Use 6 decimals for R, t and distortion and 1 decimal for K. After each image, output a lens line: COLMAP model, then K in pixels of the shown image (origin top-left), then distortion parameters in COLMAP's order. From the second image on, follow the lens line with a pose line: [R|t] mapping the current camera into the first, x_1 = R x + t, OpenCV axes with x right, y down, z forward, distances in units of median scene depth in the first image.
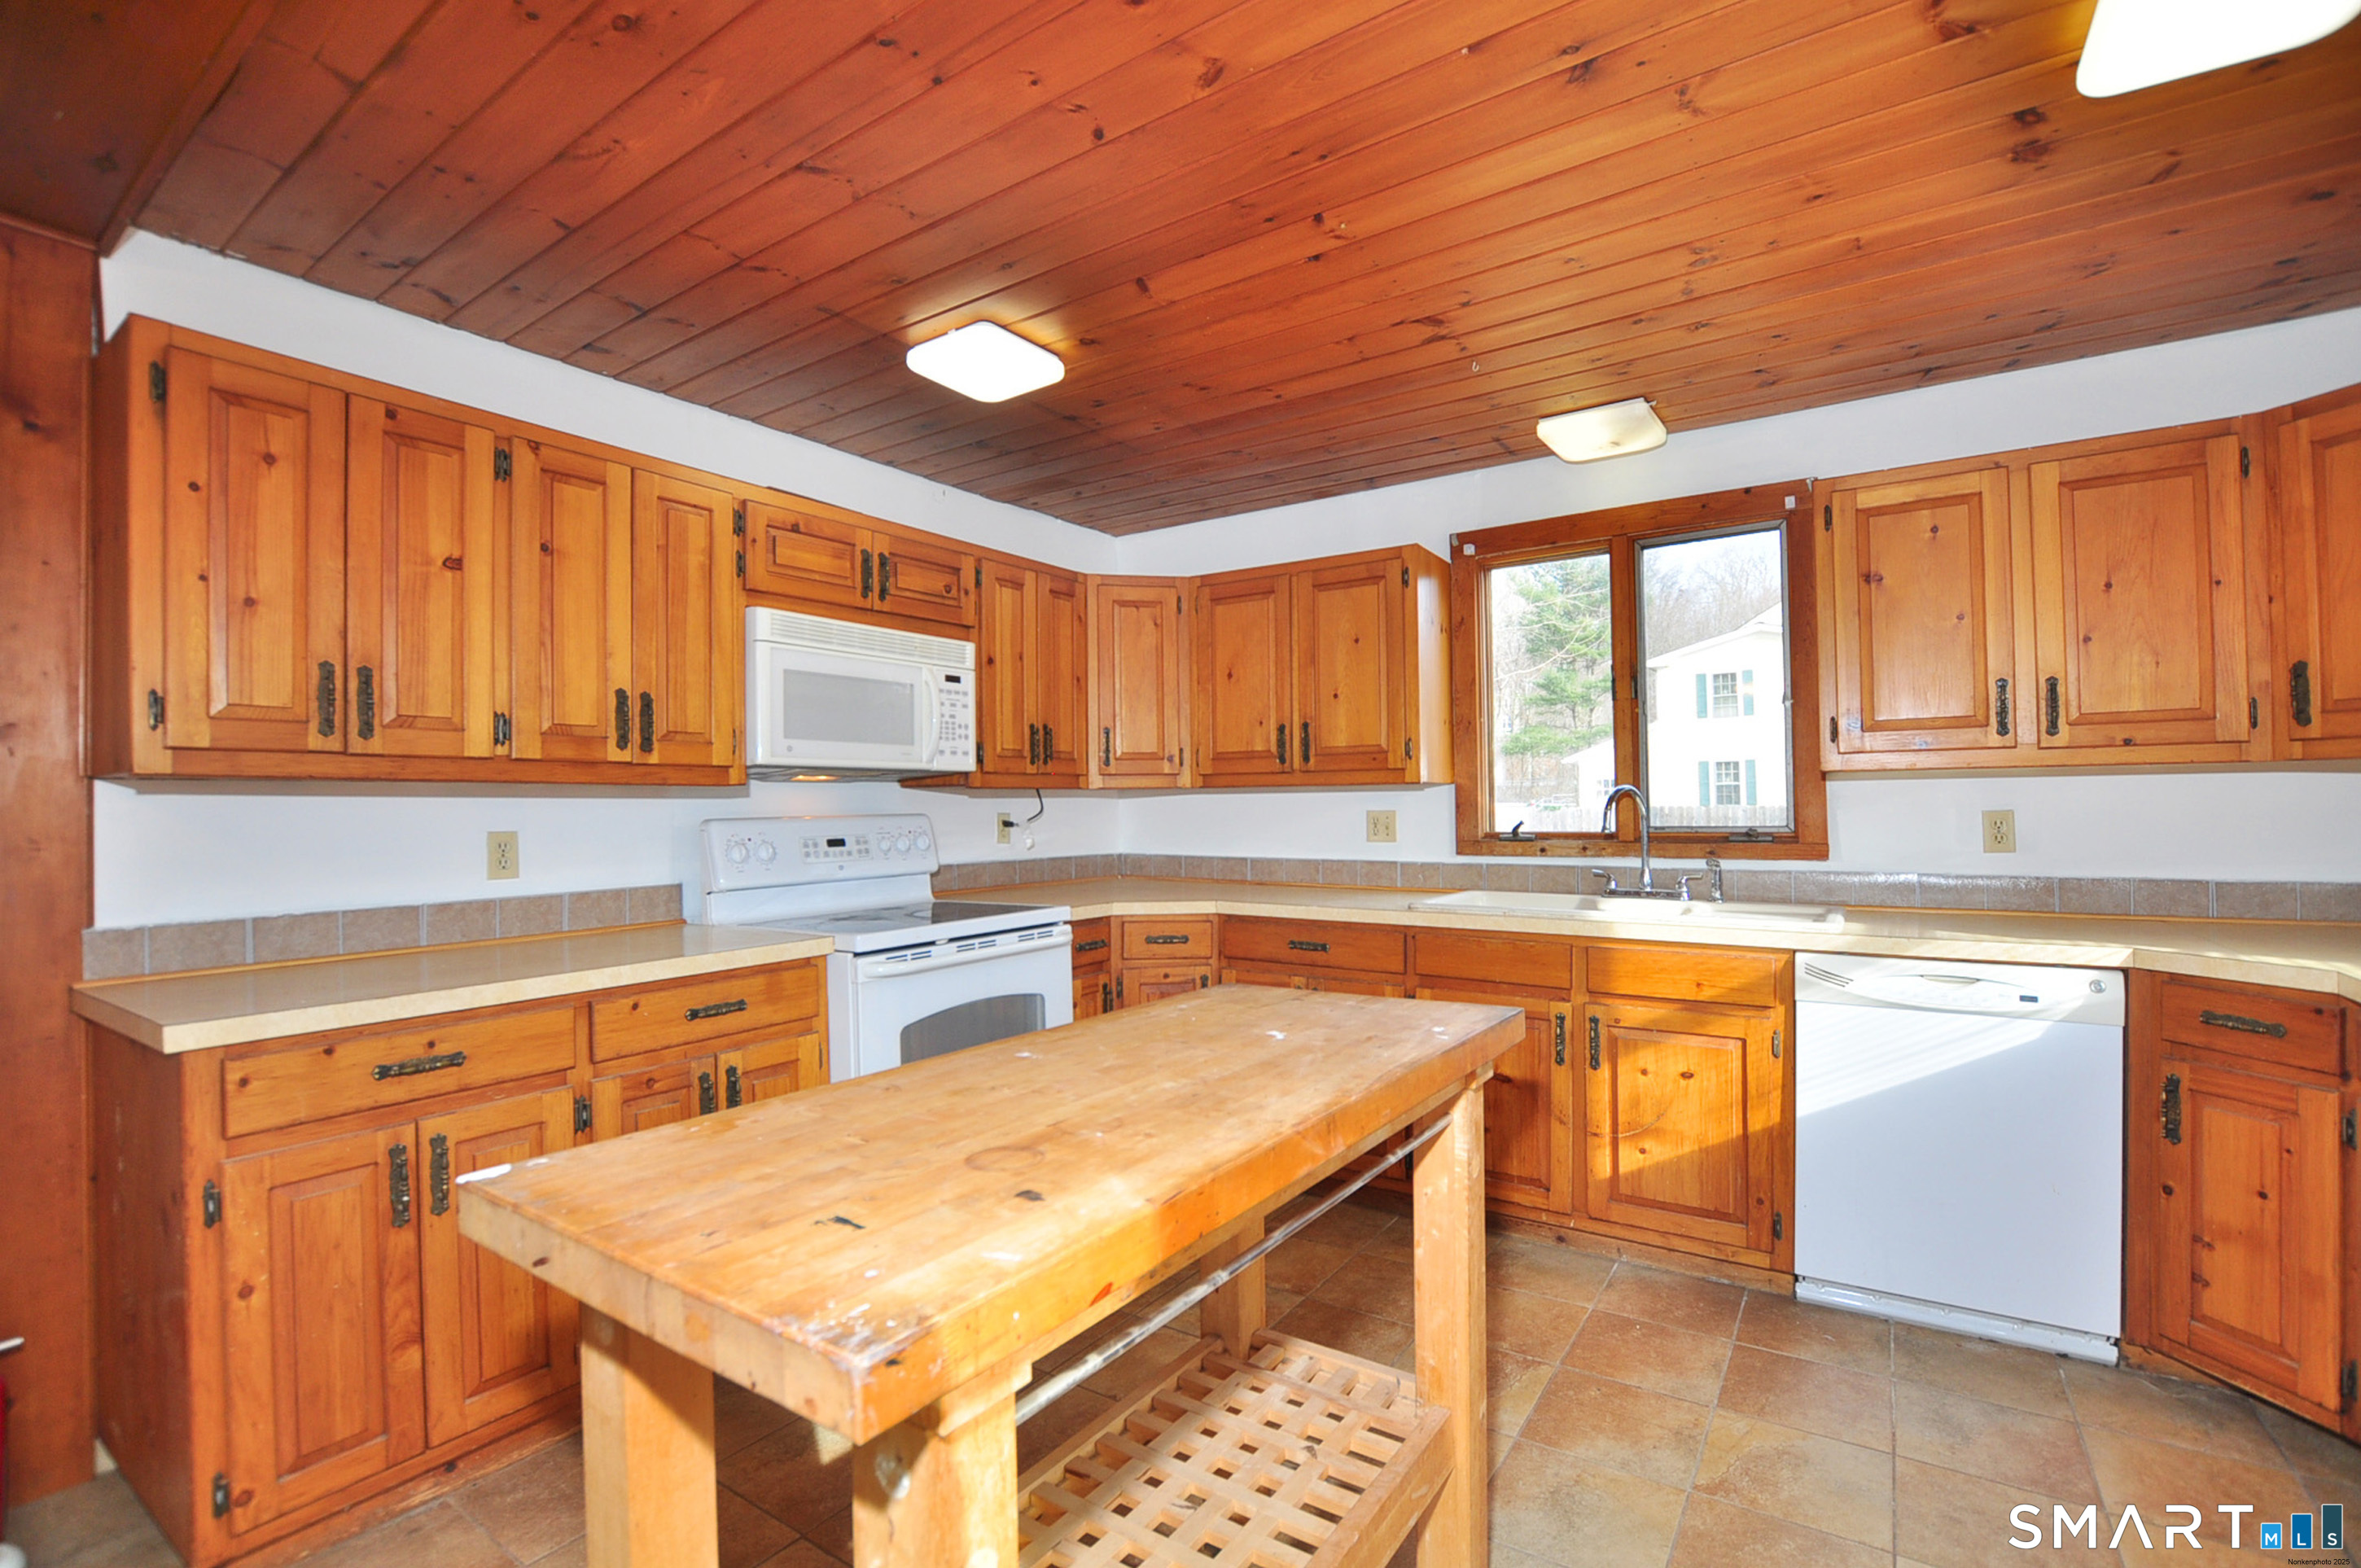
lens RADIAL K [[1027.2, 0, 1185.2], [0, 1027.2, 795.3], [0, 0, 1]] dist [-0.028301, 0.000845]
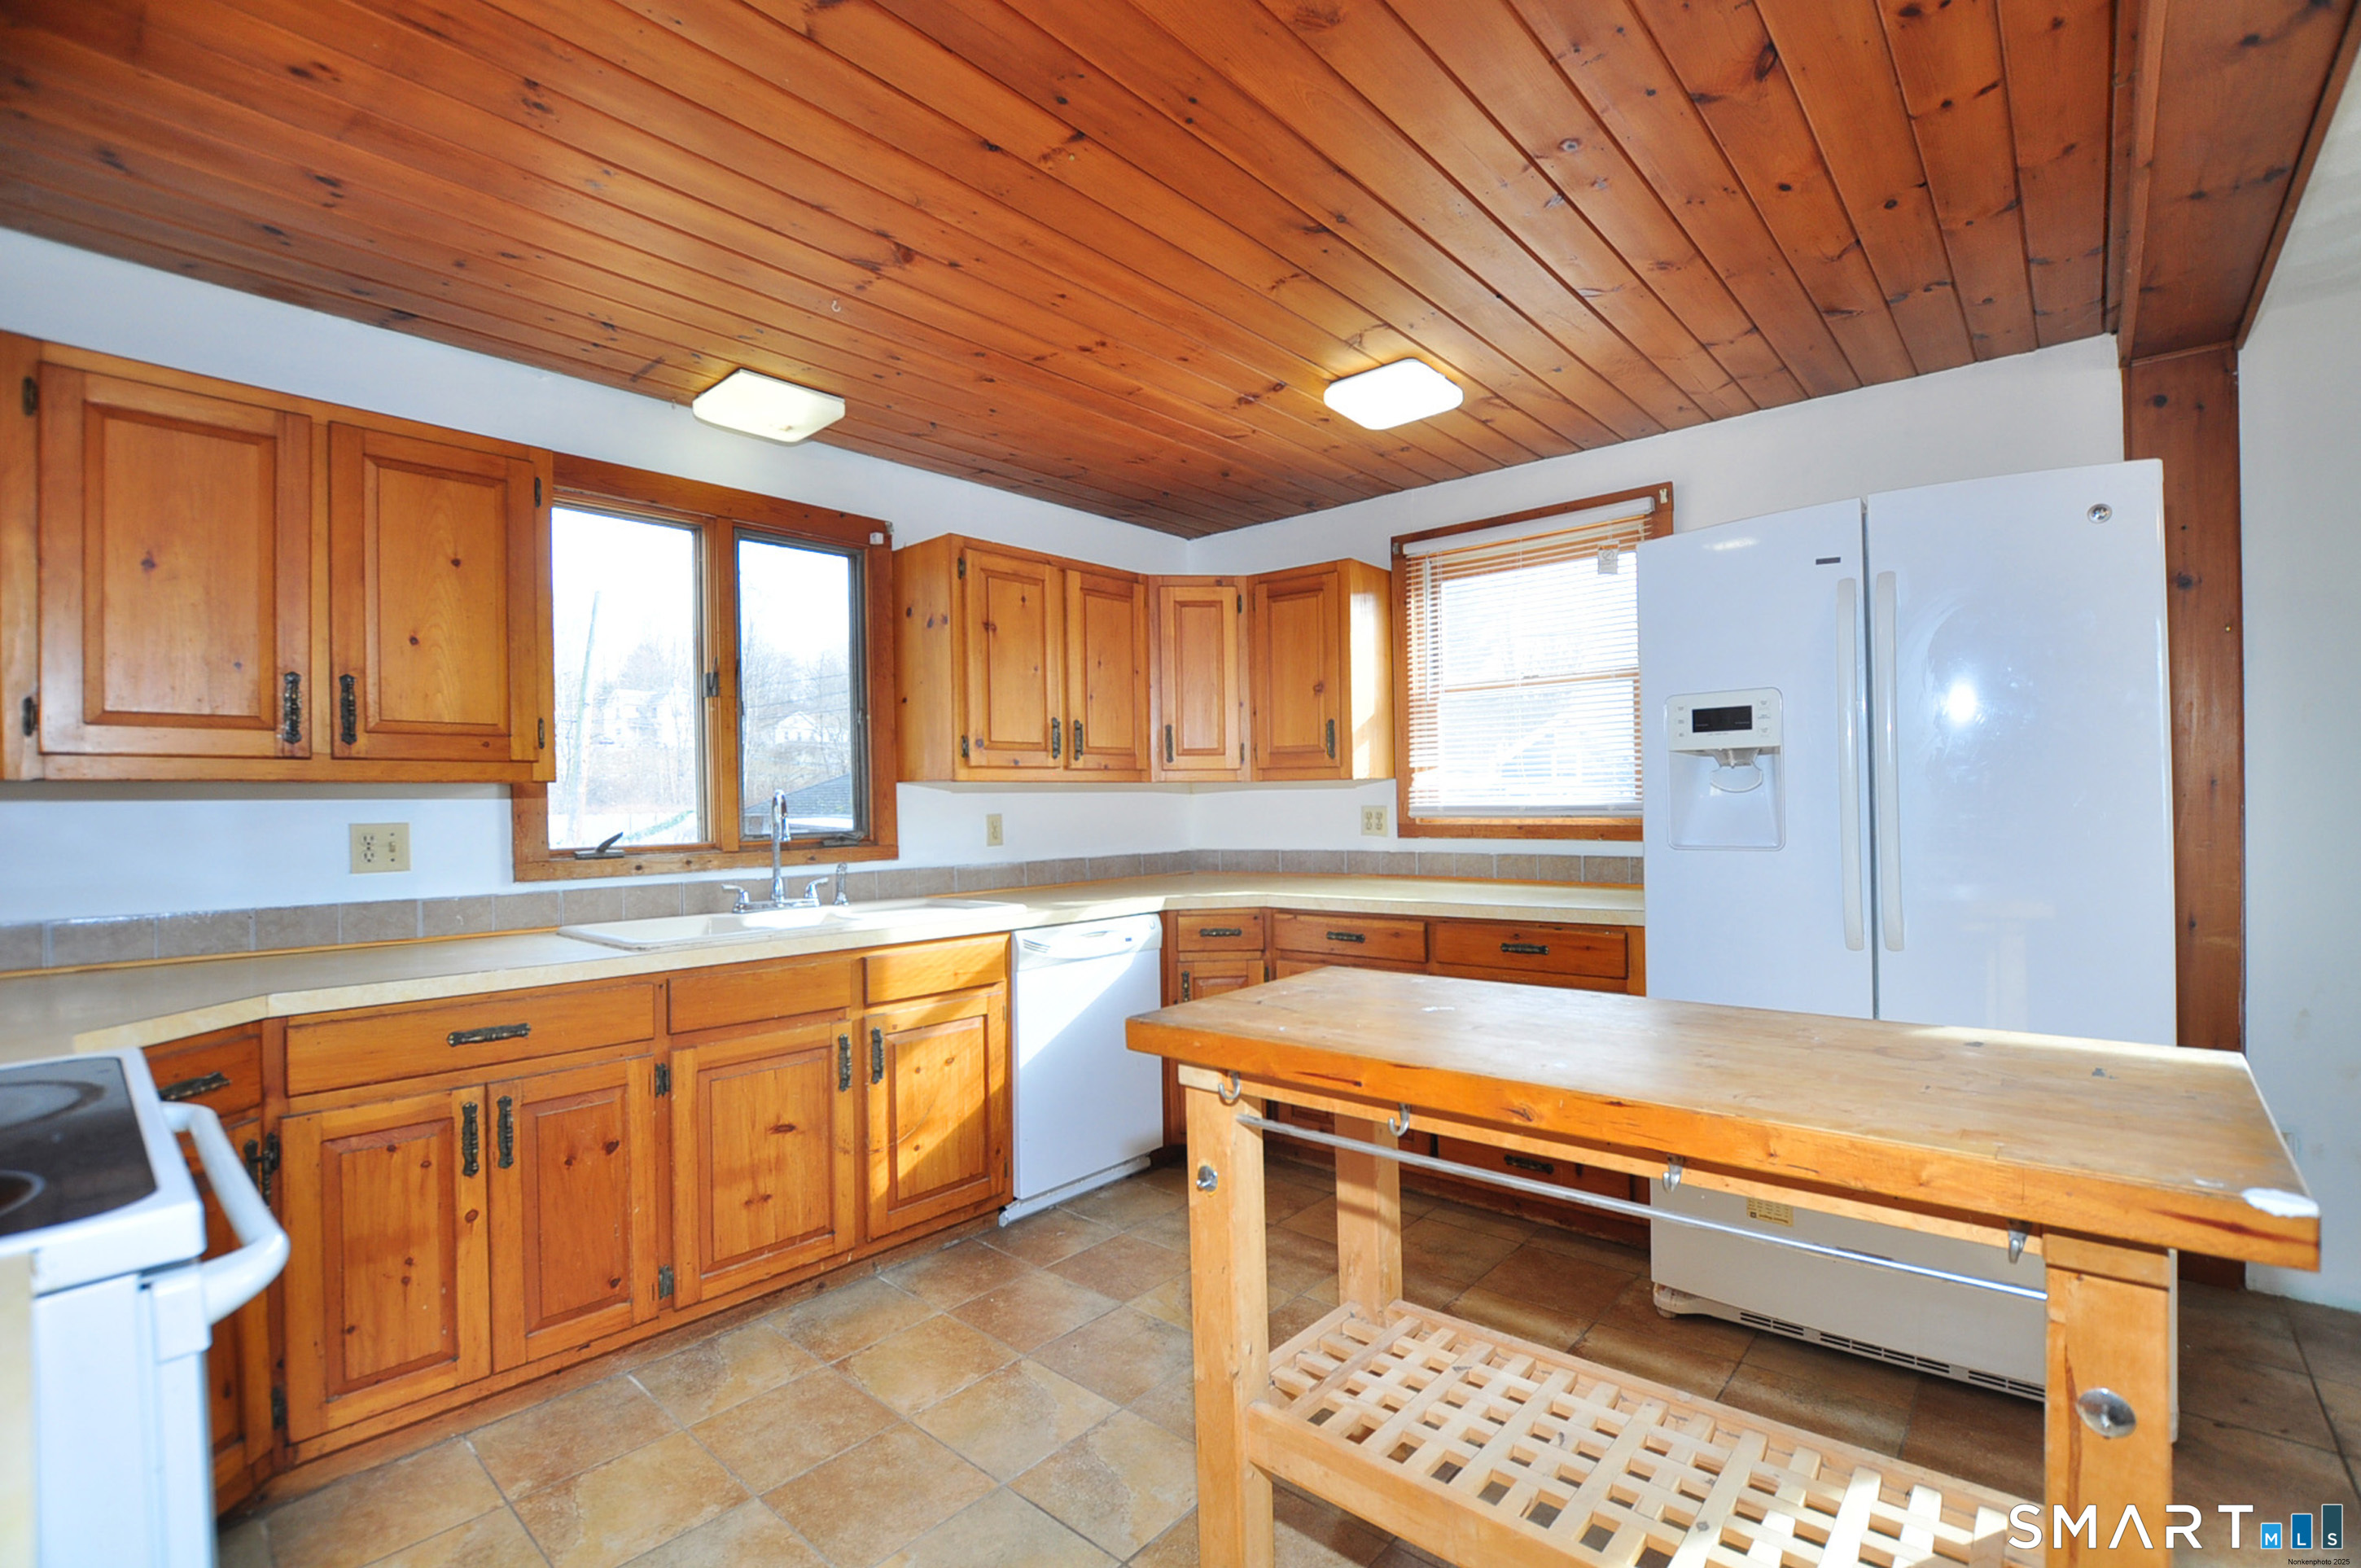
lens RADIAL K [[1027.2, 0, 1185.2], [0, 1027.2, 795.3], [0, 0, 1]] dist [-0.028301, 0.000845]
pose [[0.140428, 0.013959, 0.989993, -0.459022], [0.002788, 0.999891, -0.014494, 0.009548], [-0.990087, 0.004795, 0.140374, 0.506694]]
